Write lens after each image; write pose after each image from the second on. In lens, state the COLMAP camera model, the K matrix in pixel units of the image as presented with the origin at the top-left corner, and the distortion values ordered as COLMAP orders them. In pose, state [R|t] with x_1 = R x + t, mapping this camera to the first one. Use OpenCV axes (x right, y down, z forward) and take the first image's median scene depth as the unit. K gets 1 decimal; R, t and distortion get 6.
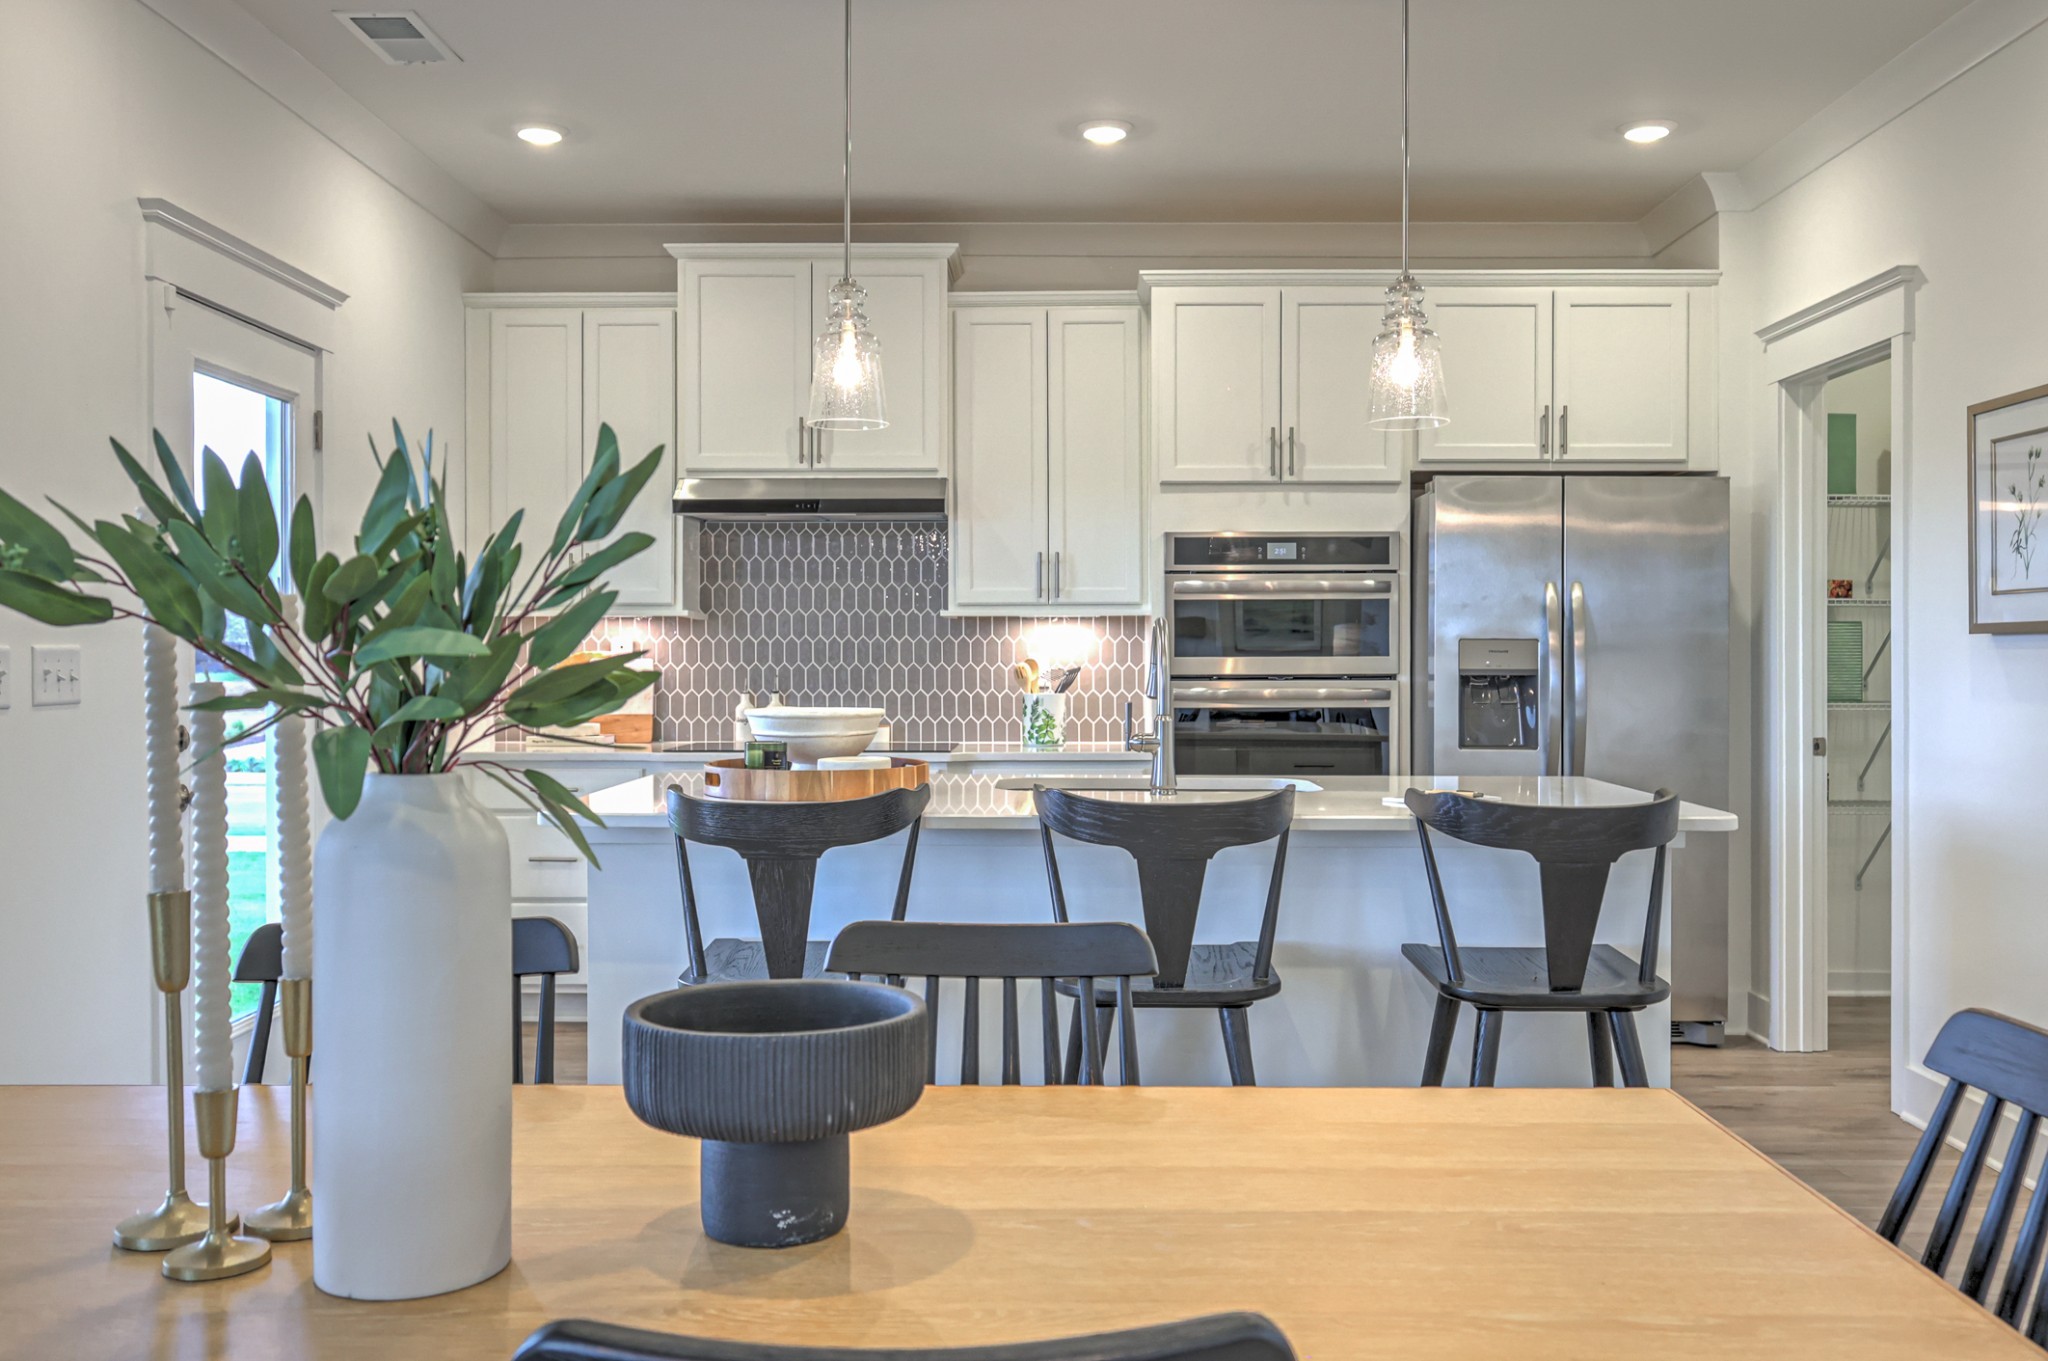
lens RADIAL K [[1712.0, 0, 1021.7], [0, 1712.0, 654.5], [0, 0, 1]] dist [-0.005484, -0.000299]
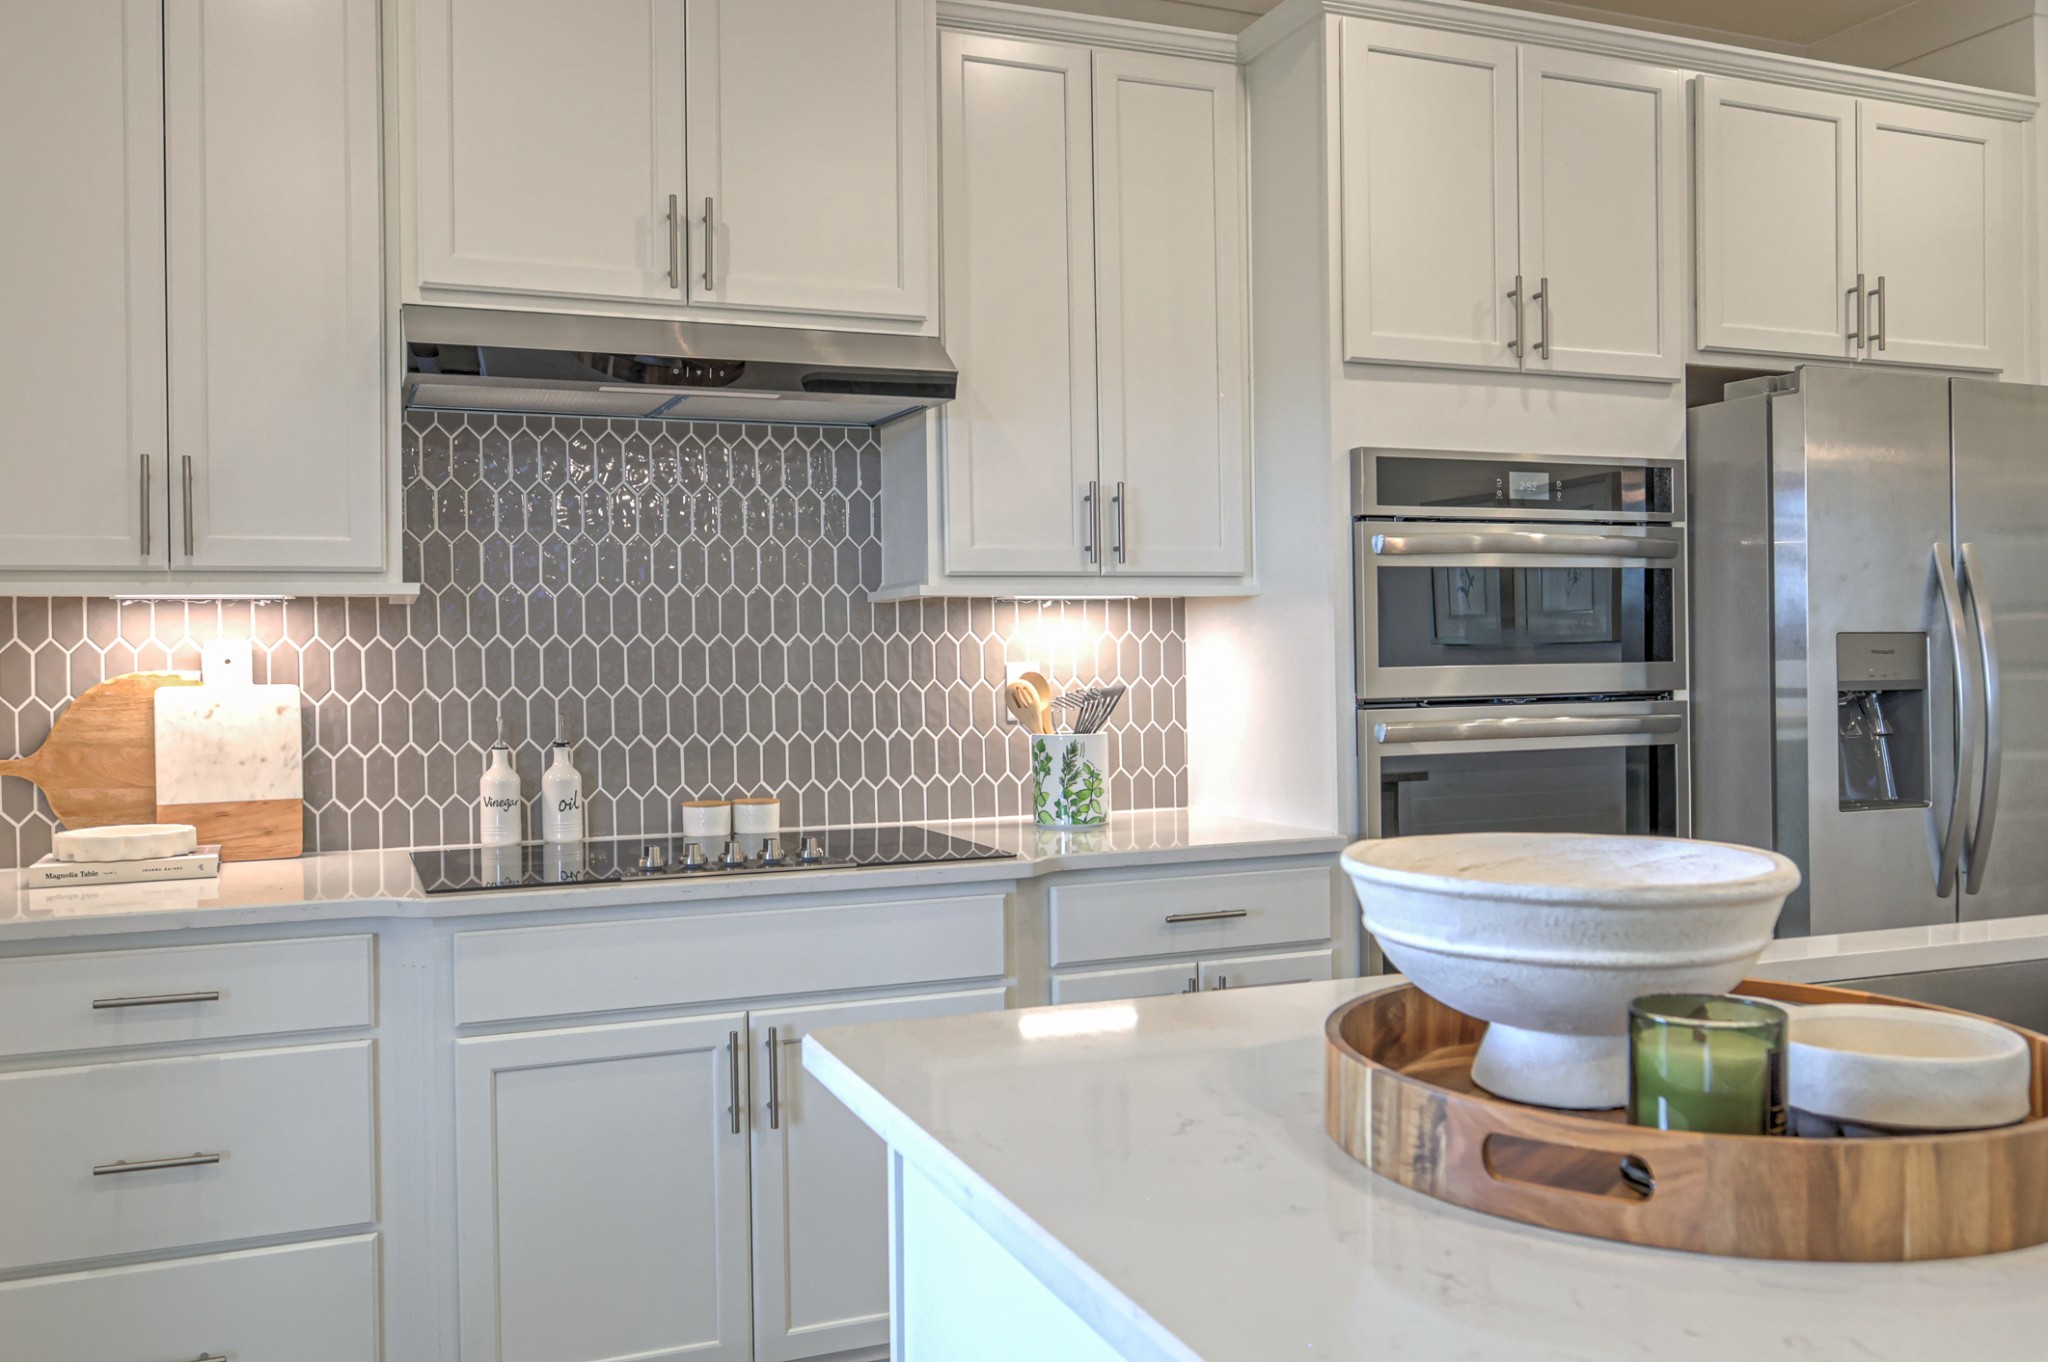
lens RADIAL K [[1688.2, 0, 1020.0], [0, 1688.2, 658.4], [0, 0, 1]] dist [-0.001383, -0.001650]
pose [[0.918876, -0.012775, 0.394339, -0.230804], [0.011178, 0.999917, 0.006347, -0.006063], [-0.394388, -0.001424, 0.918943, 0.508382]]
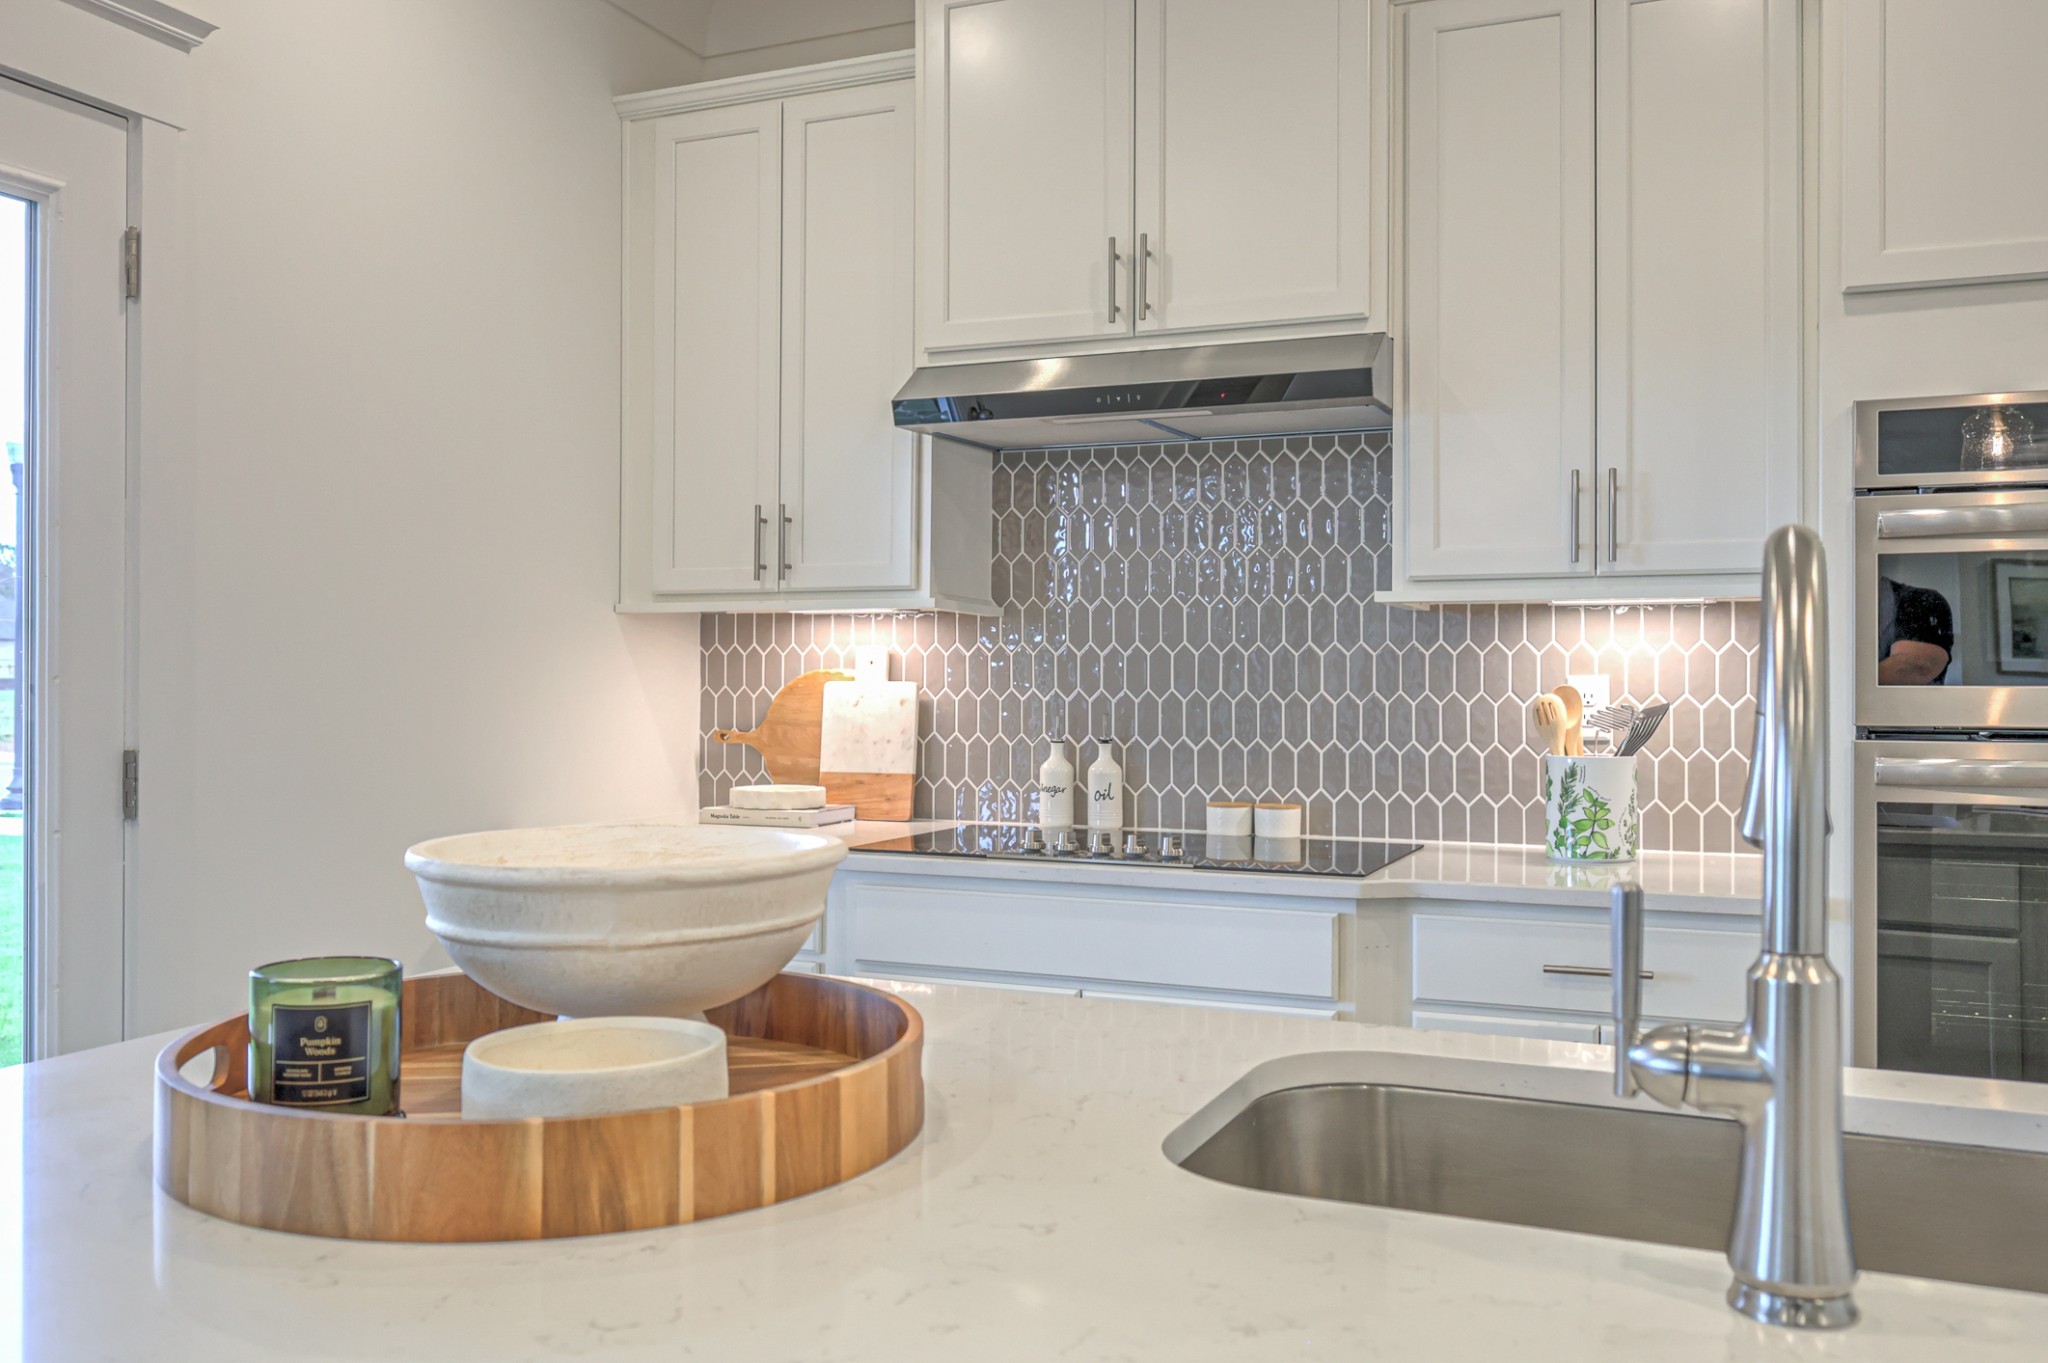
lens RADIAL K [[1671.7, 0, 1024.0], [0, 1671.7, 681.5], [0, 0, 1]] dist [-0.009057, -0.003585]
pose [[0.924481, 0.005744, -0.381185, 0.047603], [-0.004675, 0.999982, 0.003731, -0.000064], [0.381200, -0.001667, 0.924491, 0.500518]]
